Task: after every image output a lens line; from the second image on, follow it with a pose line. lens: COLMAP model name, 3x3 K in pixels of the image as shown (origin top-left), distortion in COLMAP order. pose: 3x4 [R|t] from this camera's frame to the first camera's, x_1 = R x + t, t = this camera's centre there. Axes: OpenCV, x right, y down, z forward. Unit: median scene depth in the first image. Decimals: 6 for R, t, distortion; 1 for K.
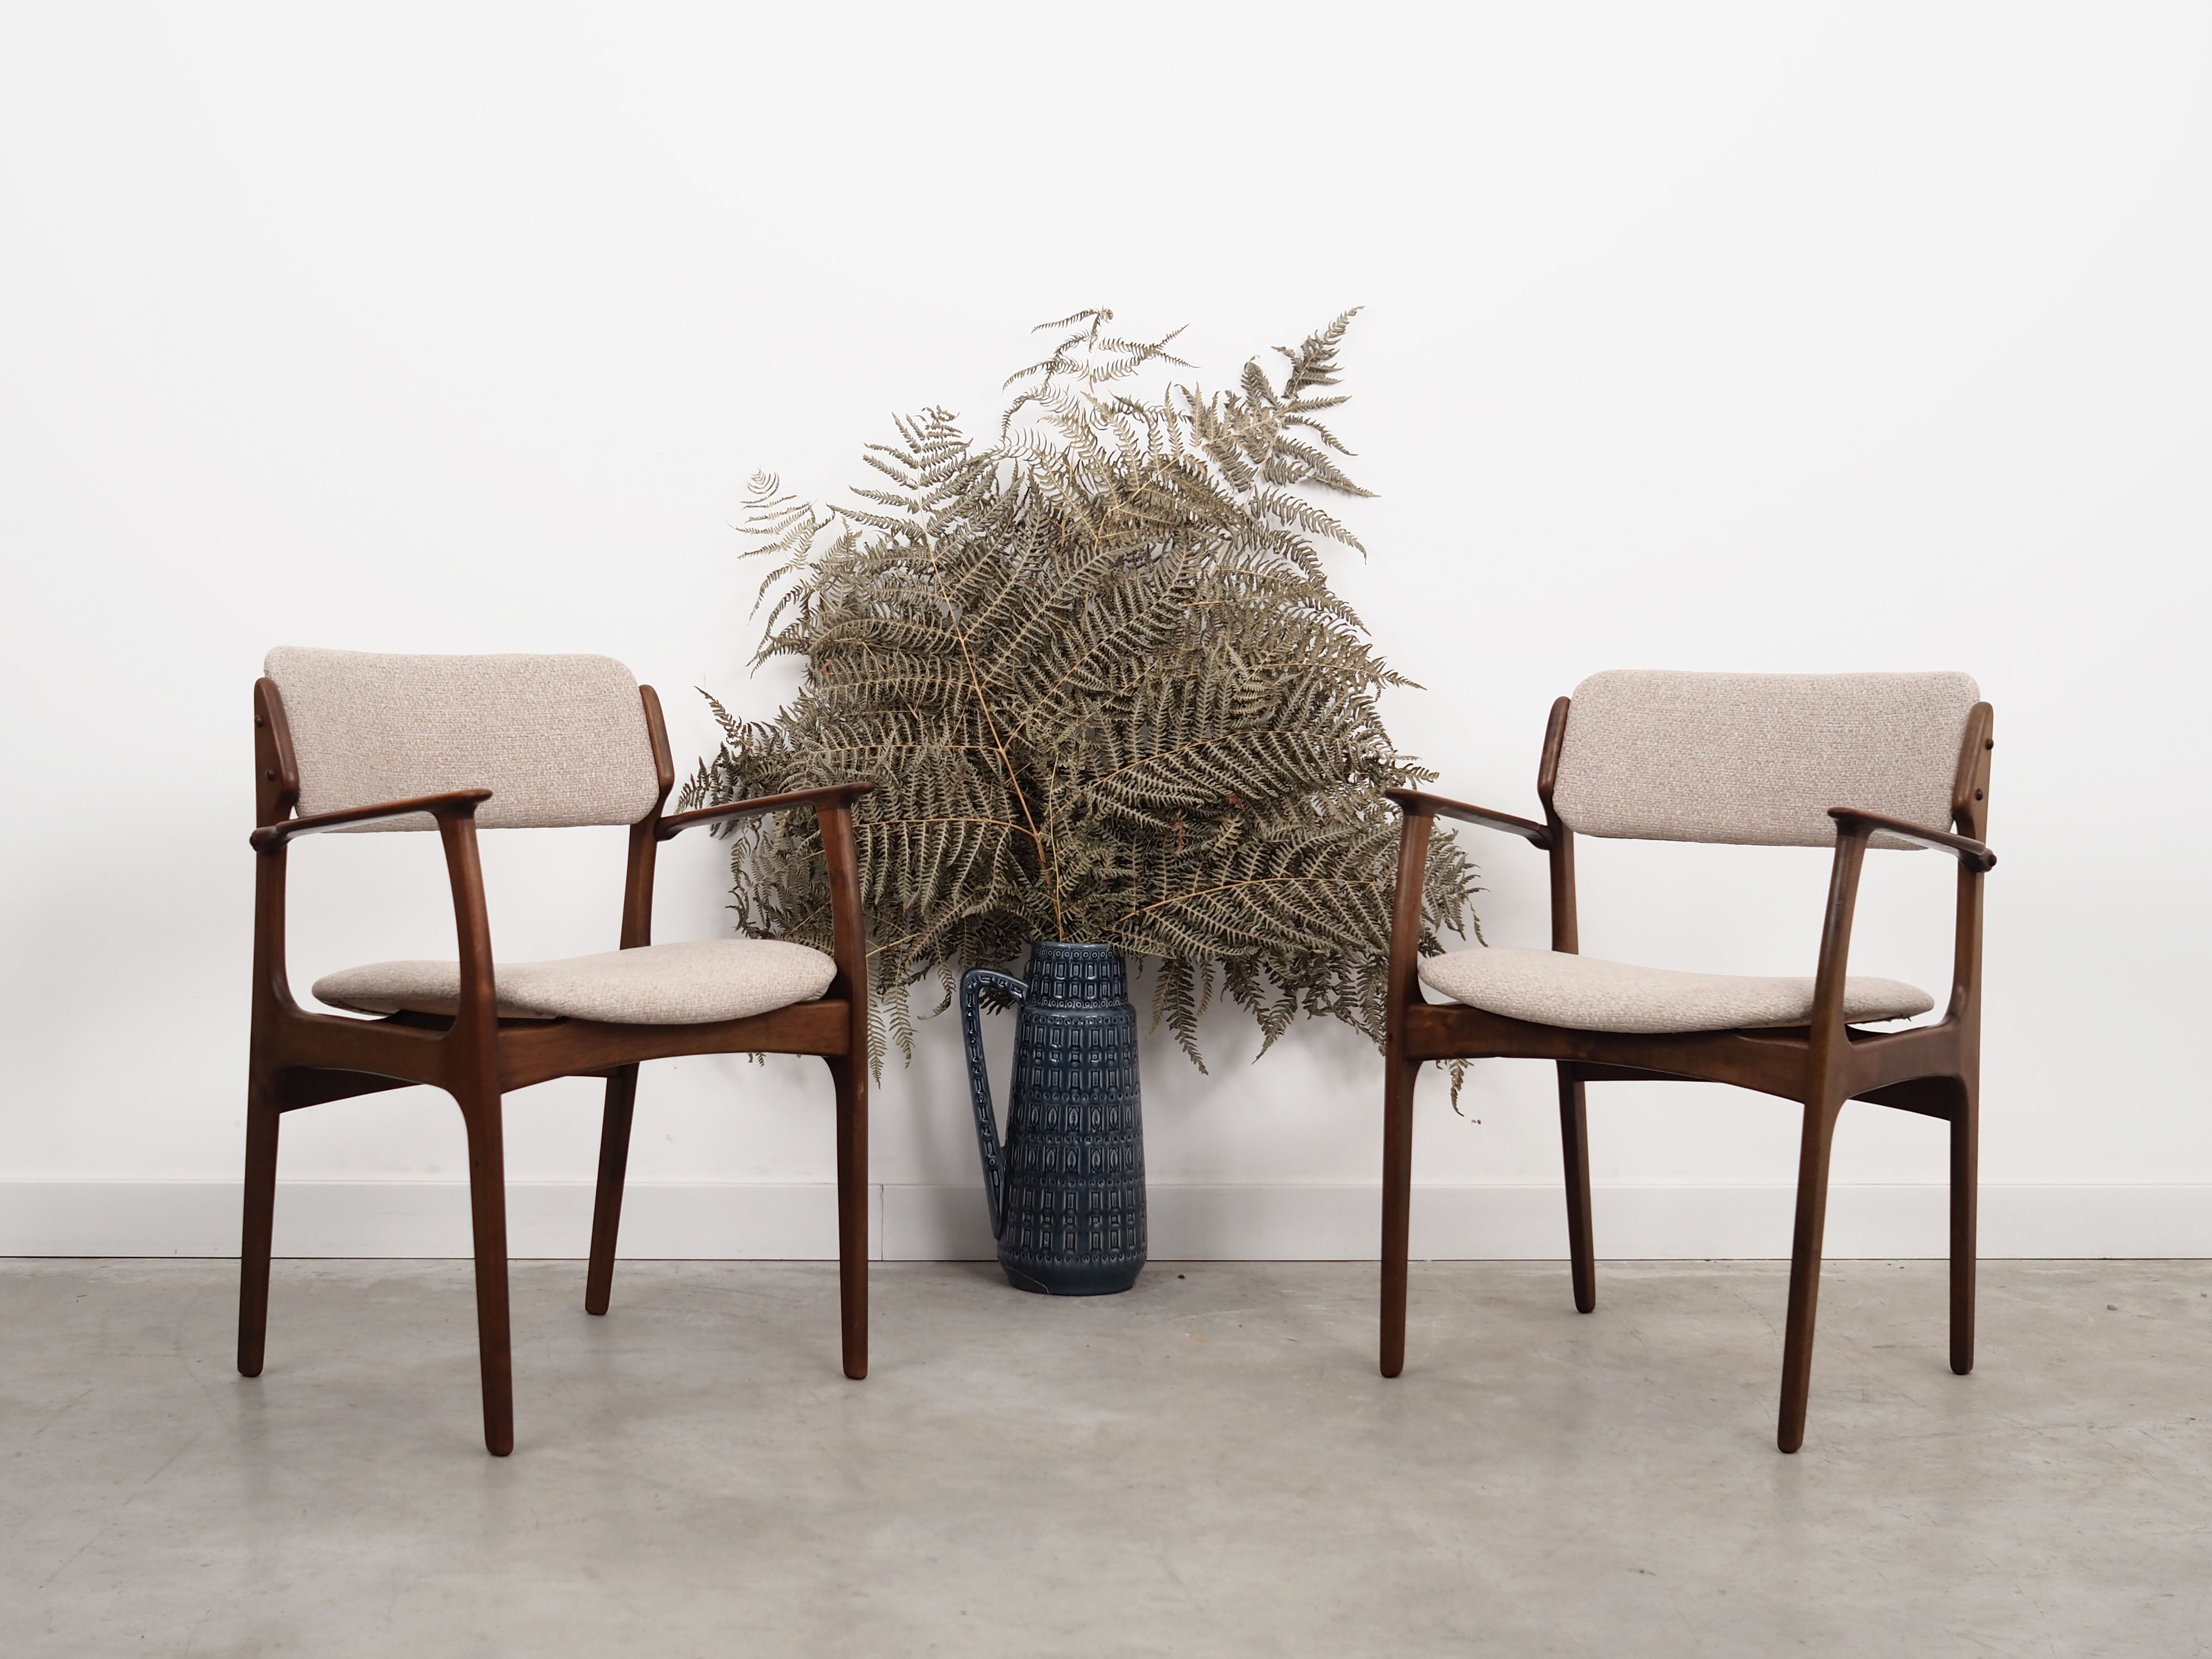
lens RADIAL K [[2163.5, 0, 1106.7], [0, 2163.5, 829.7], [0, 0, 1]] dist [0.003944, 0.000000]
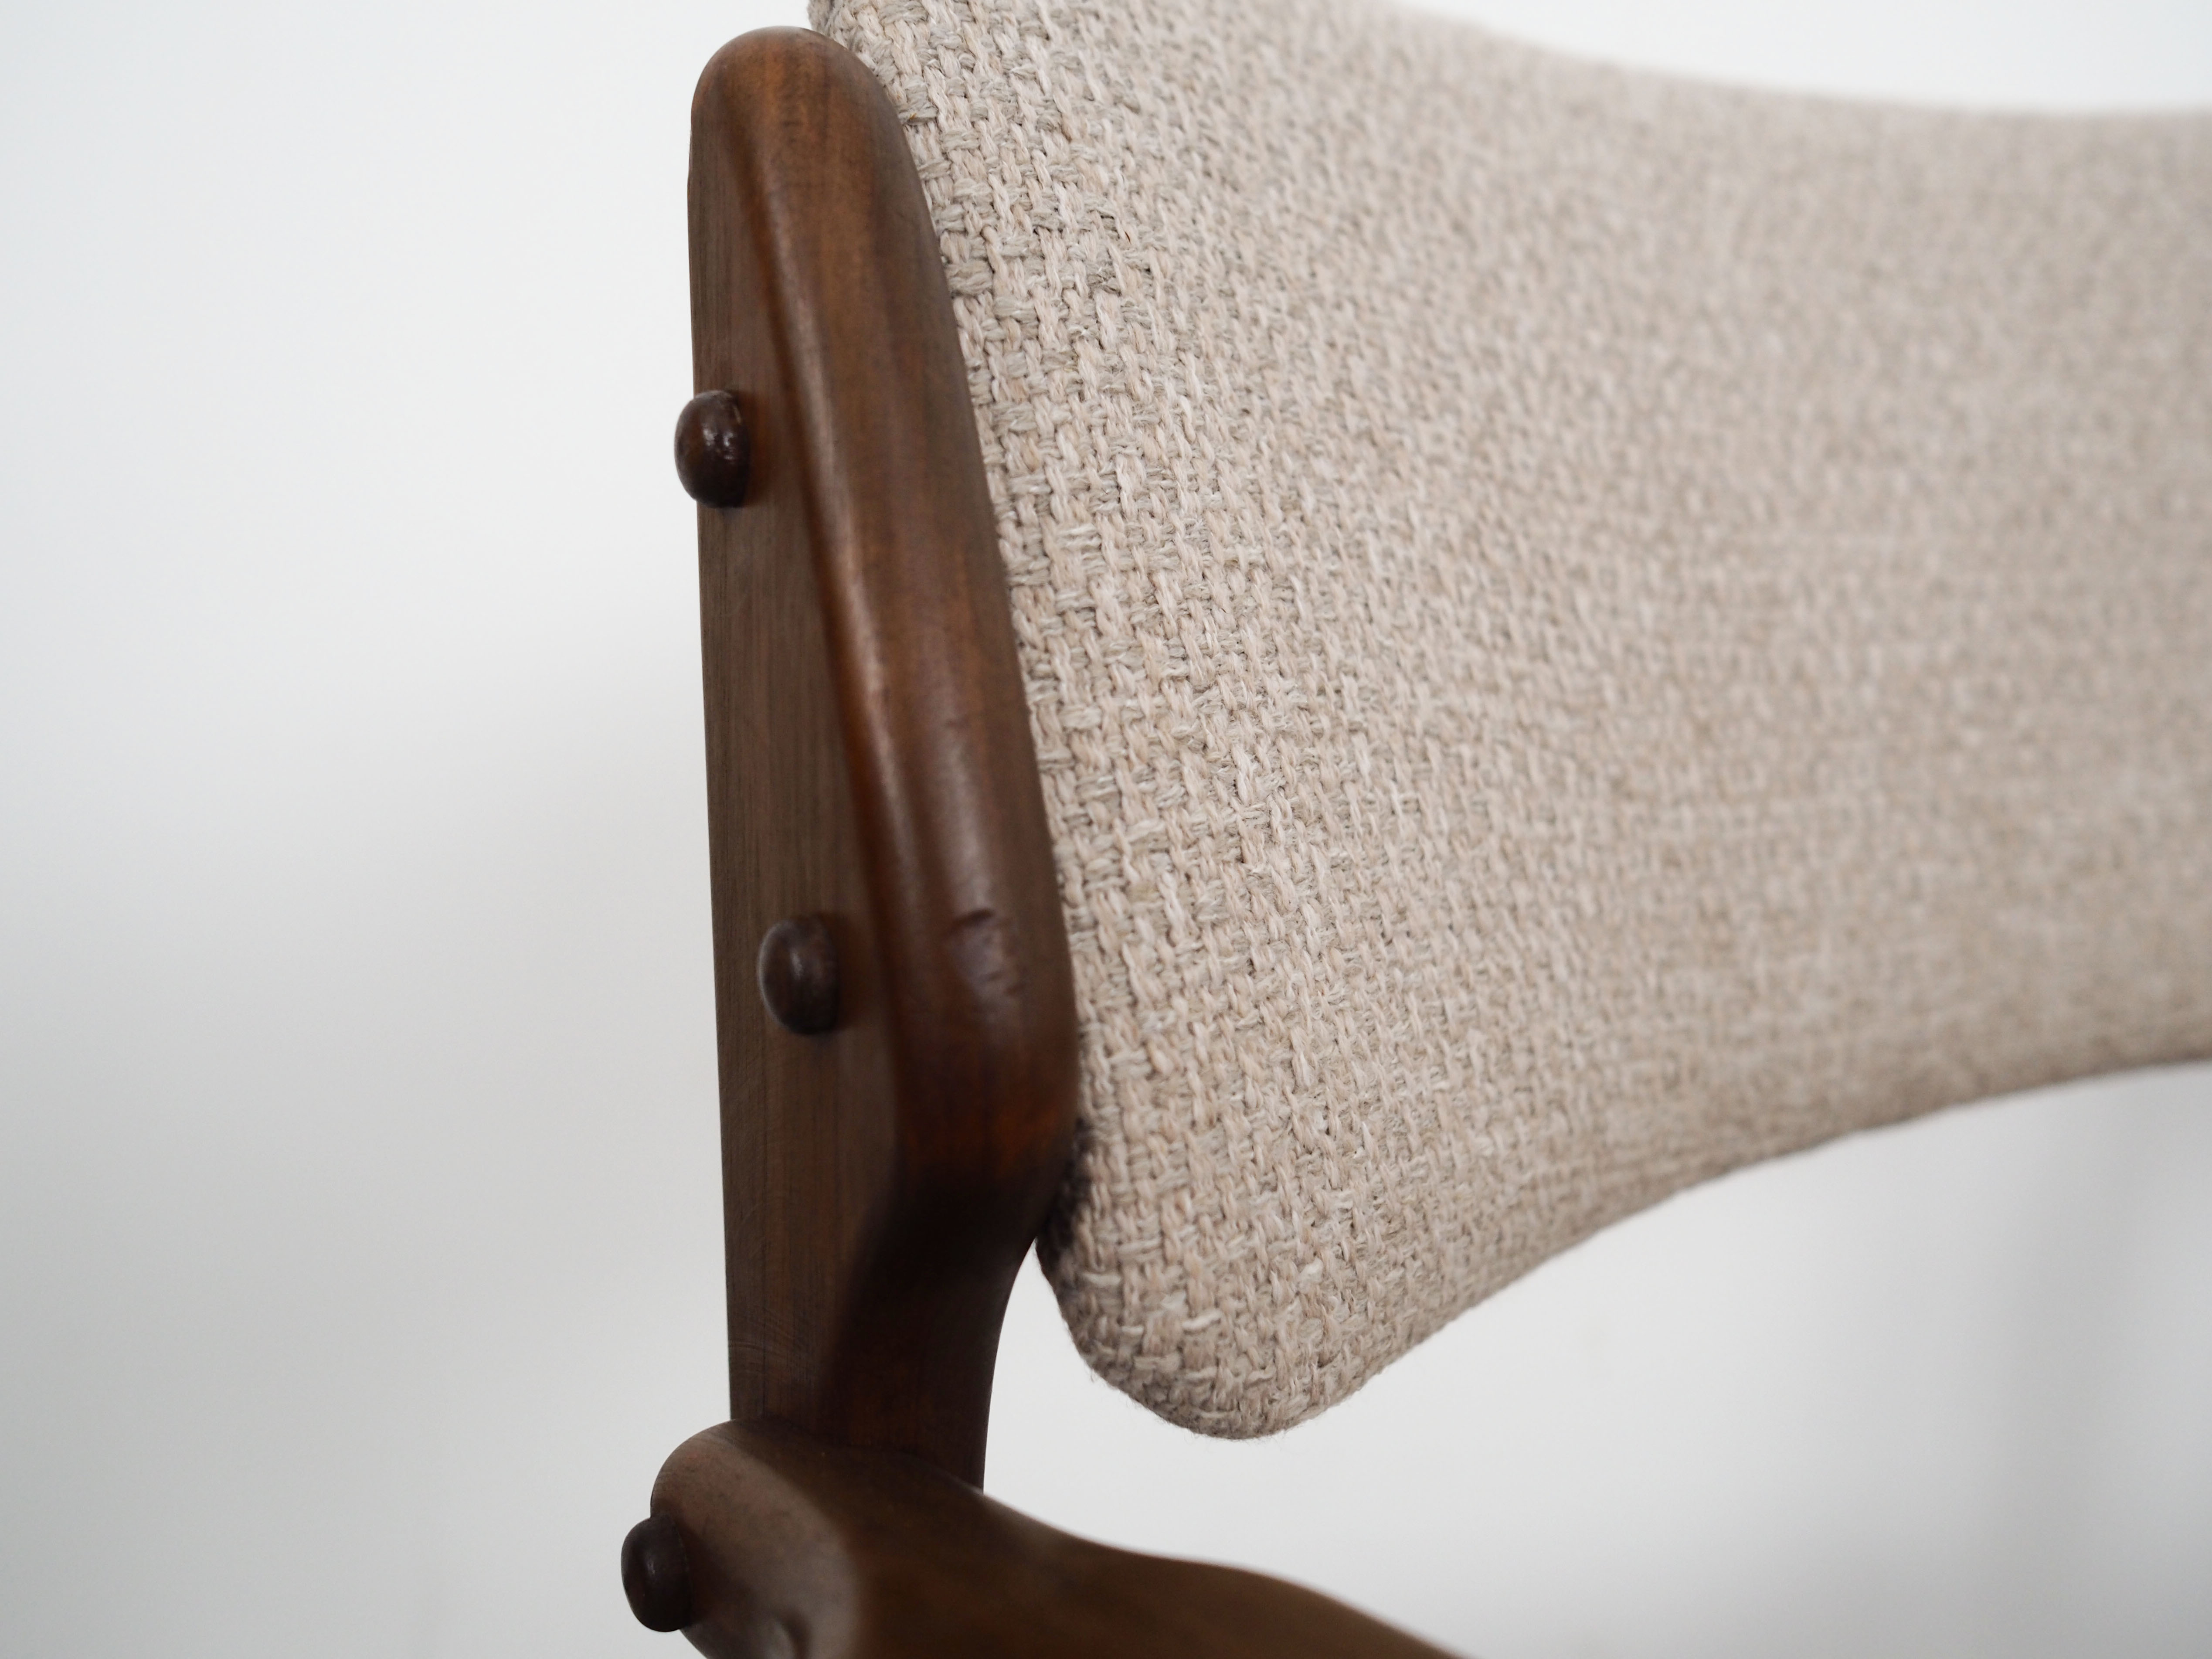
lens RADIAL K [[2163.6, 0, 1110.0], [0, 2163.6, 828.3], [0, 0, 1]] dist [0.003944, 0.000000]
pose [[0.912563, 0.032530, -0.407639, -0.294879], [0.003750, 0.996123, 0.087887, -0.036414], [0.408918, -0.081731, 0.908904, 0.810057]]
